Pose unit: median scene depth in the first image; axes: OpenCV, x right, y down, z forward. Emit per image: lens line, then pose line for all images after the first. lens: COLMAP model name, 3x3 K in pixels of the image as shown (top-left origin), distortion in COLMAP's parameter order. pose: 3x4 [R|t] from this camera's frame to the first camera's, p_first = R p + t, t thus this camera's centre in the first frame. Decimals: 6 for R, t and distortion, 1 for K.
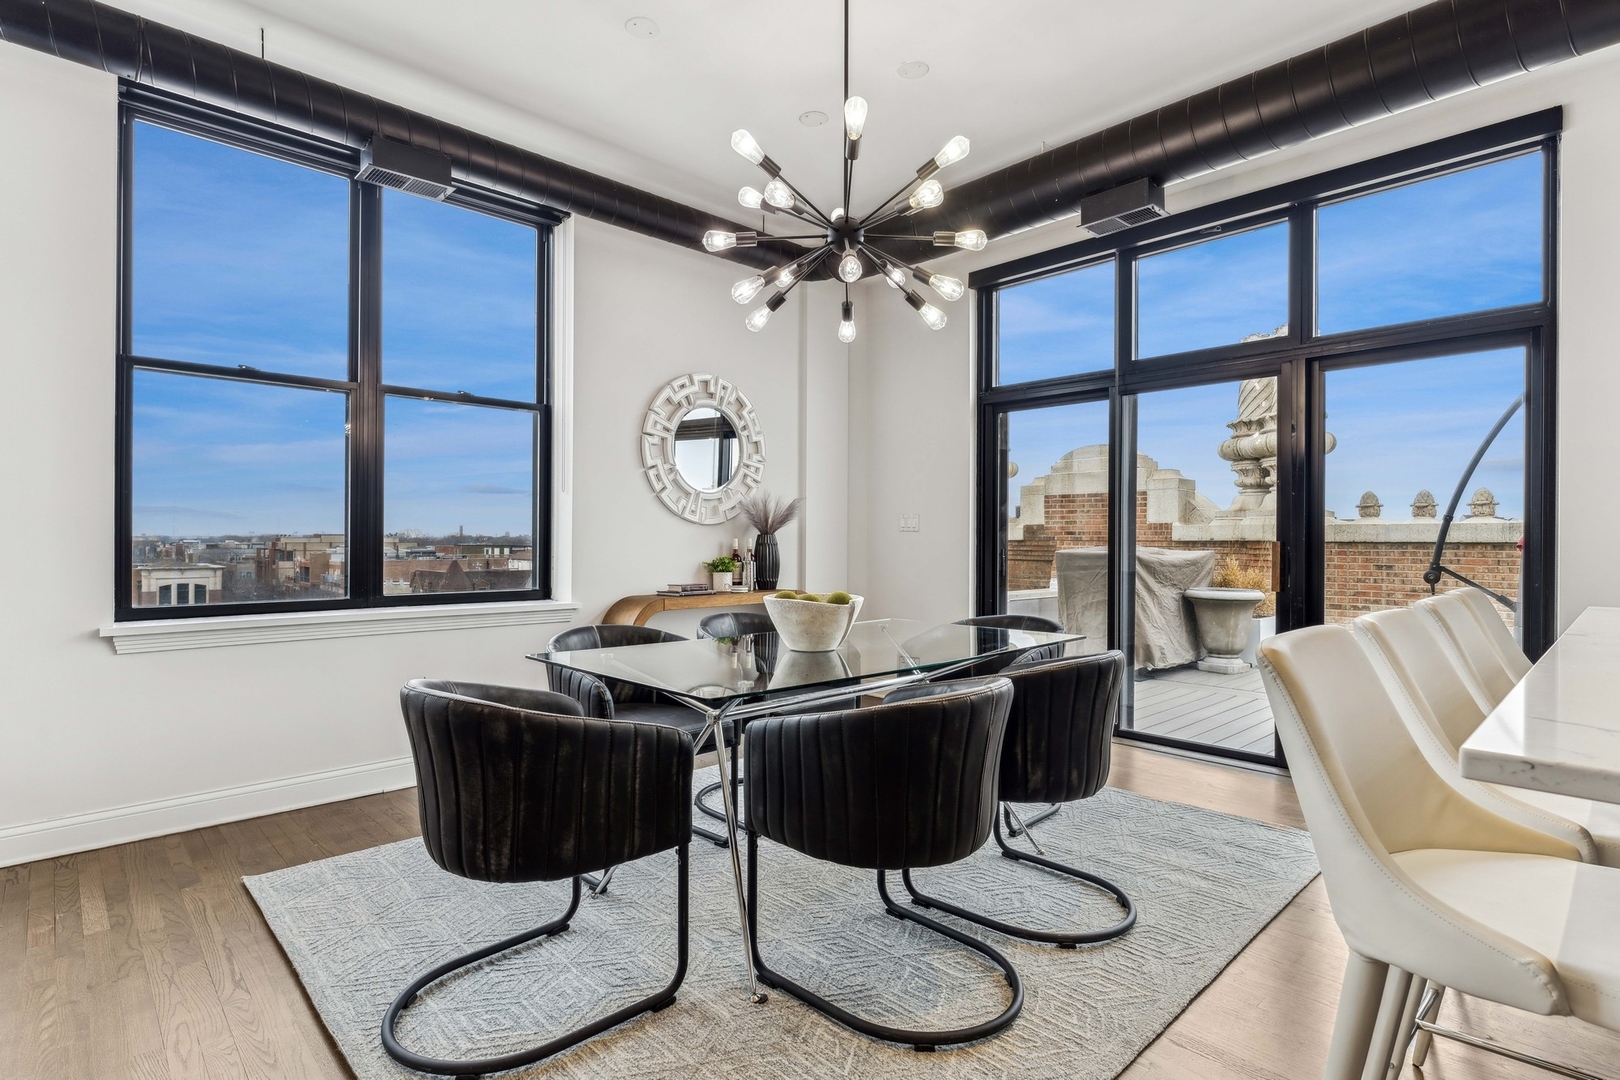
lens RADIAL K [[803.5, 0, 810.0], [0, 803.5, 540.0], [0, 0, 1]] dist [0.001465, 0.000569]
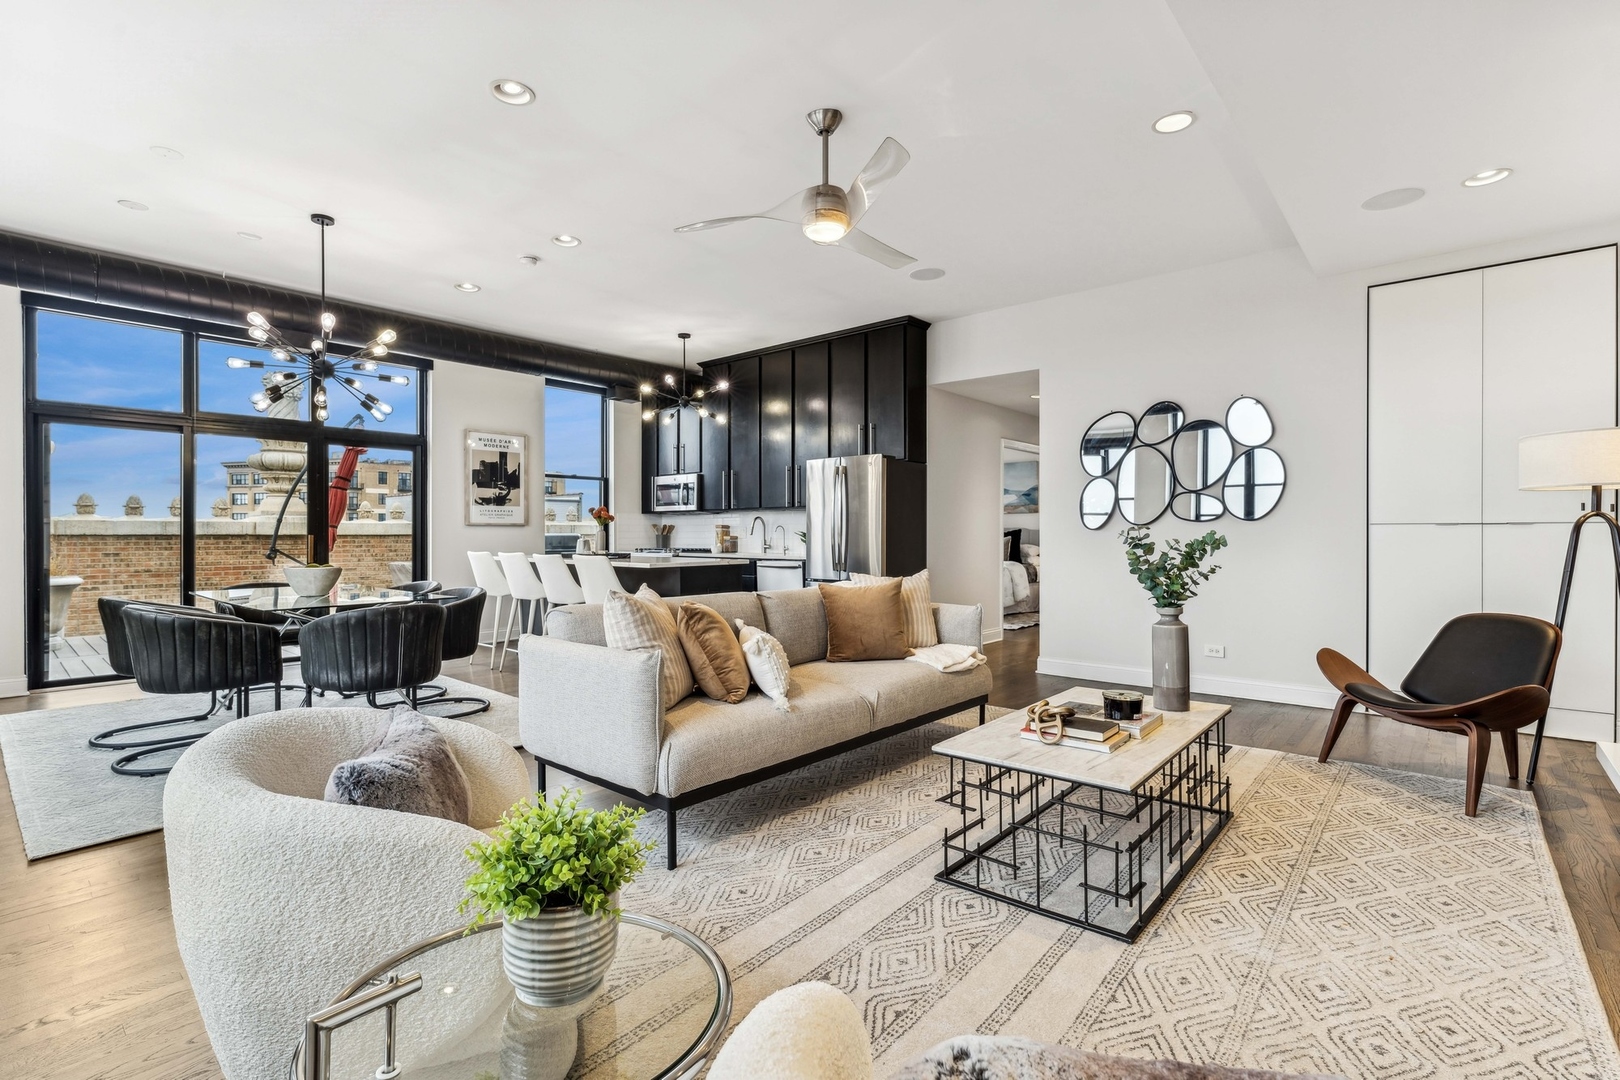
lens RADIAL K [[749.7, 0, 805.9], [0, 749.7, 534.6], [0, 0, 1]] dist [0.003065, 0.000140]
pose [[-0.097079, -0.005272, 0.995263, -0.907329], [0.001129, 0.999985, 0.005407, -0.005000], [-0.995276, 0.001649, -0.097072, 0.036043]]
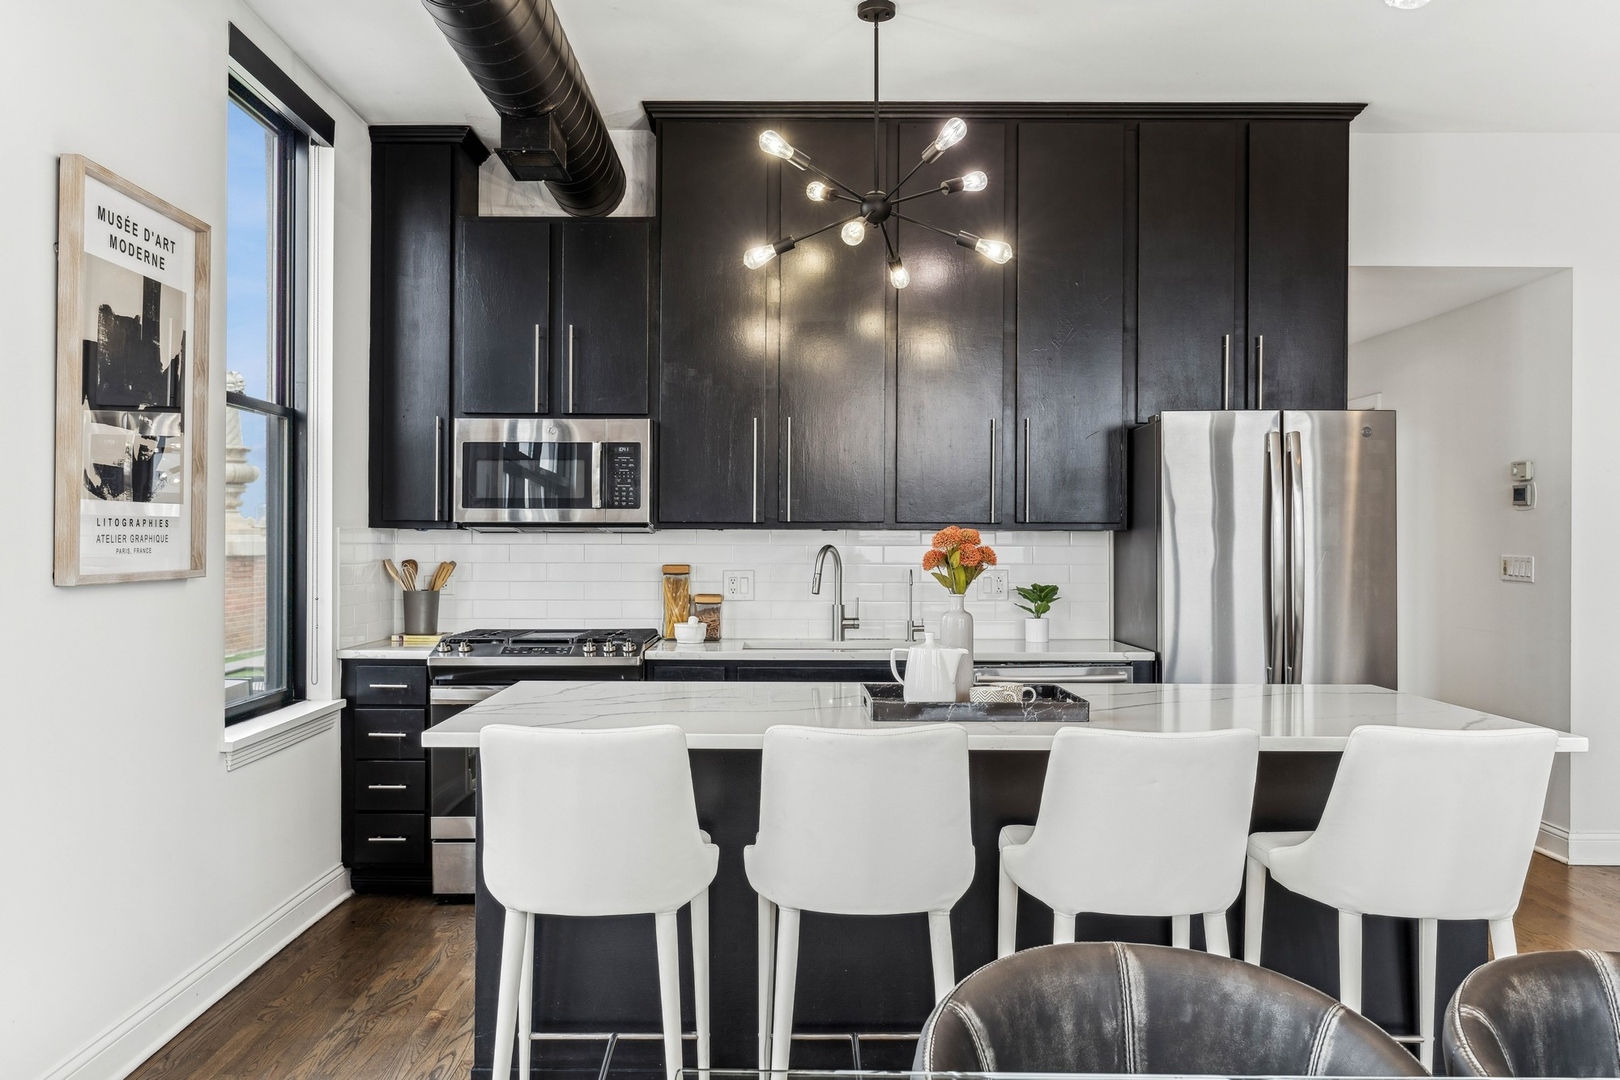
lens RADIAL K [[1292.0, 0, 774.2], [0, 1292.0, 545.5], [0, 0, 1]] dist [0.061429, -0.001780]
pose [[-0.720334, -0.007585, 0.693585, -0.016252], [-0.005589, 0.999971, 0.005132, -0.038182], [-0.693604, -0.000179, -0.720356, 0.747533]]
